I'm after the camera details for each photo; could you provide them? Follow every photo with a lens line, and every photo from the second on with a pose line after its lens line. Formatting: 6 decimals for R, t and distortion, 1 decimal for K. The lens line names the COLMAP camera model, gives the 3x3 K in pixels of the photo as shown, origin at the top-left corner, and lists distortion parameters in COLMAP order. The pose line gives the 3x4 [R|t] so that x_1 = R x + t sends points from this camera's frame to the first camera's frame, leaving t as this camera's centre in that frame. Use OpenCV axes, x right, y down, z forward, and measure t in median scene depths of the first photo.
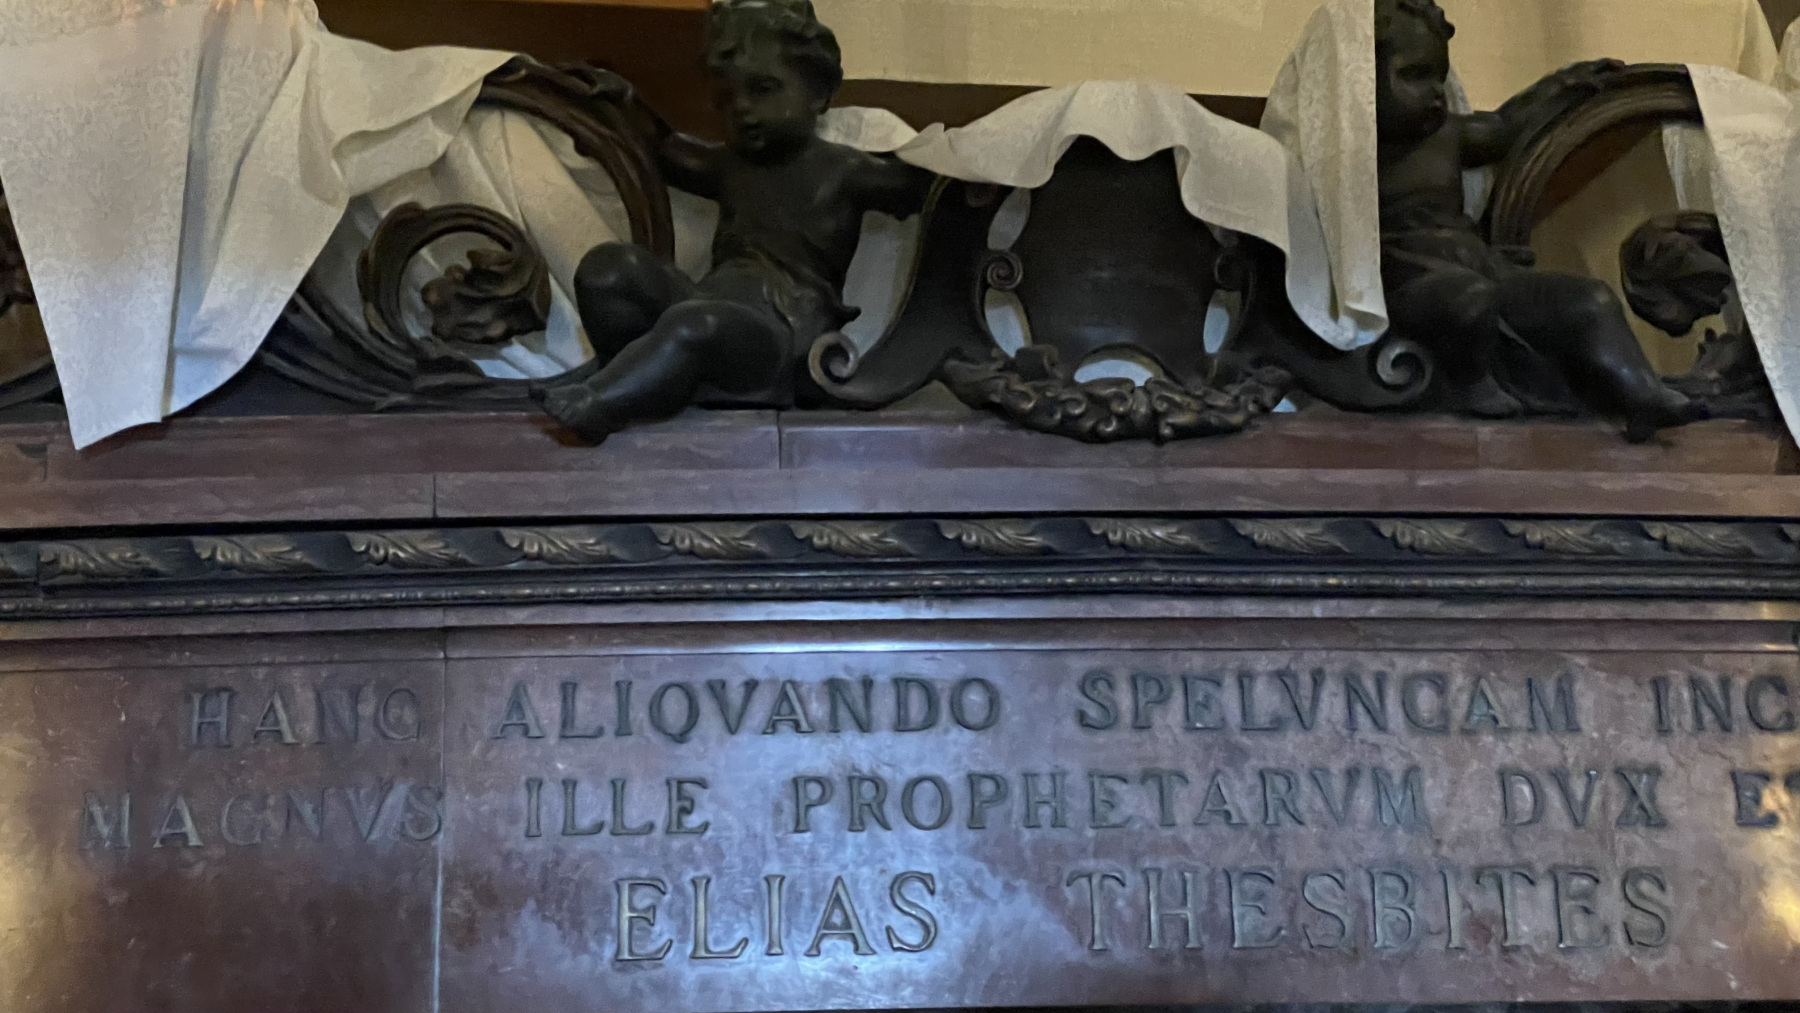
lens RADIAL K [[2677.9, 0, 900.3], [0, 2677.9, 452.7], [0, 0, 1]] dist [0.118502, 0.075461]
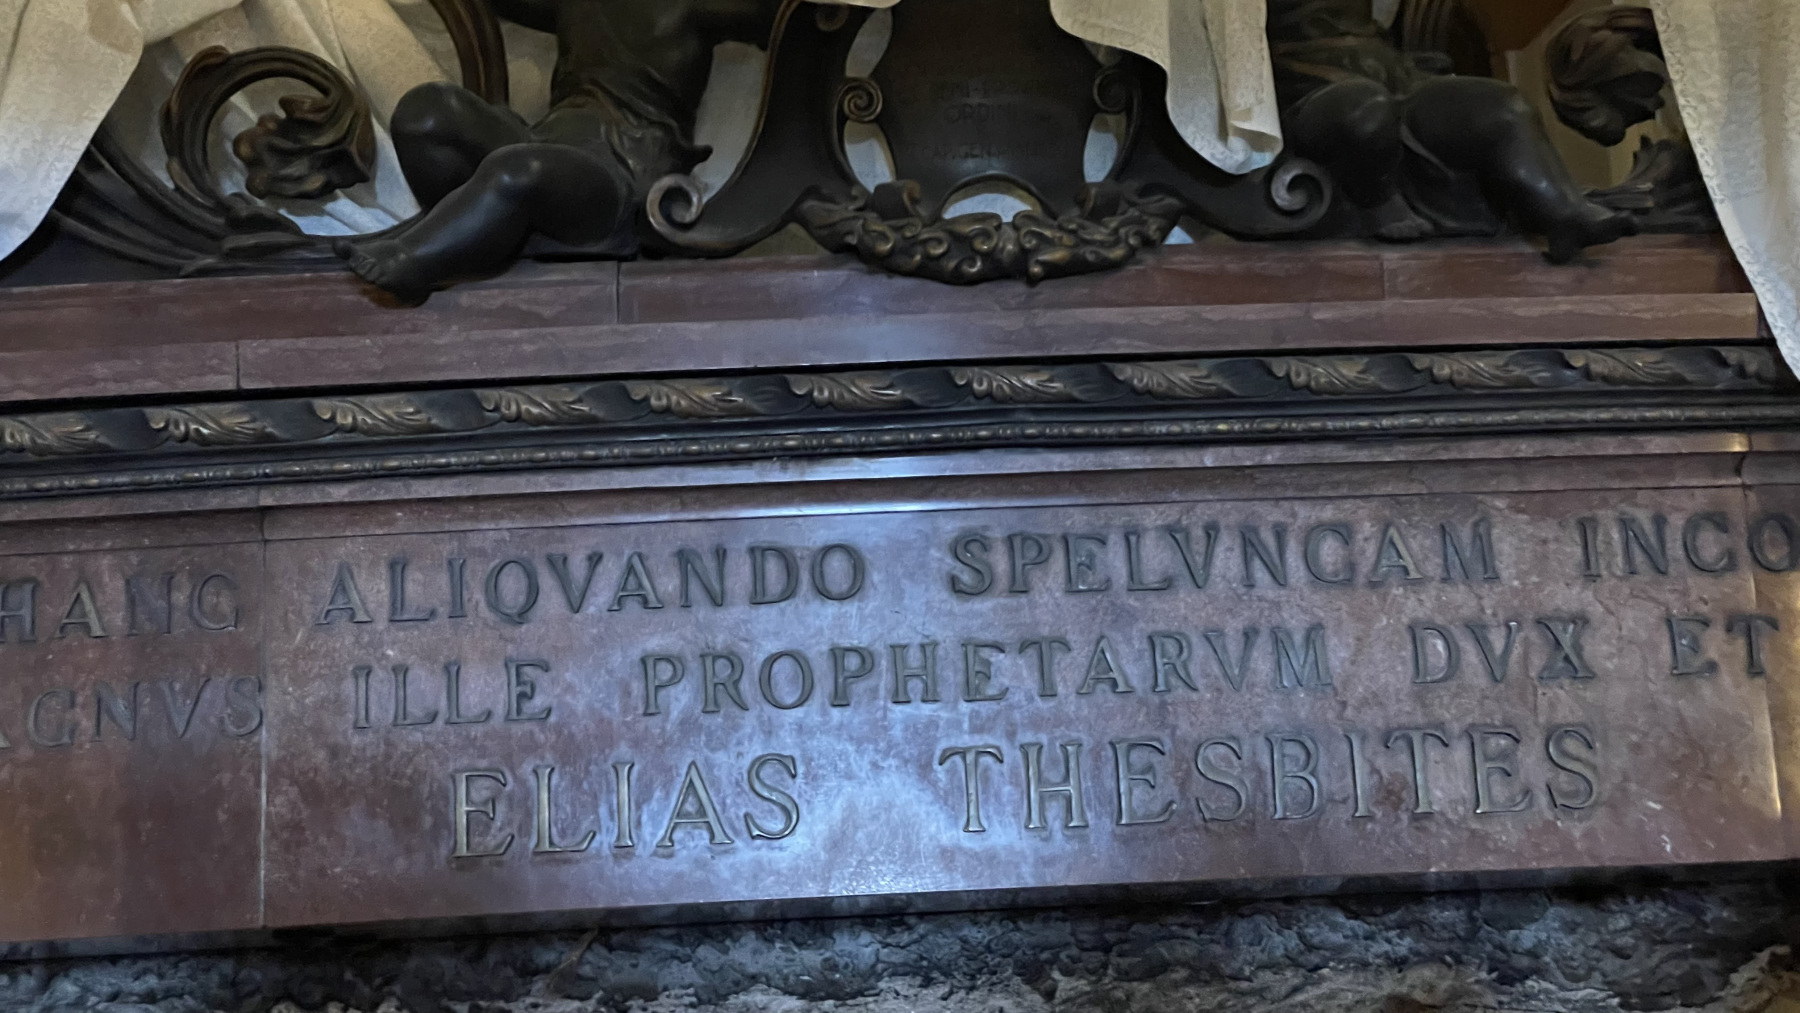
lens RADIAL K [[2677.9, 0, 900.3], [0, 2677.9, 452.7], [0, 0, 1]] dist [0.118502, 0.075461]
pose [[0.998864, -0.031764, -0.035530, 0.081710], [0.033701, 0.997900, 0.055321, 0.002110], [0.033698, -0.056456, 0.997836, 0.078358]]
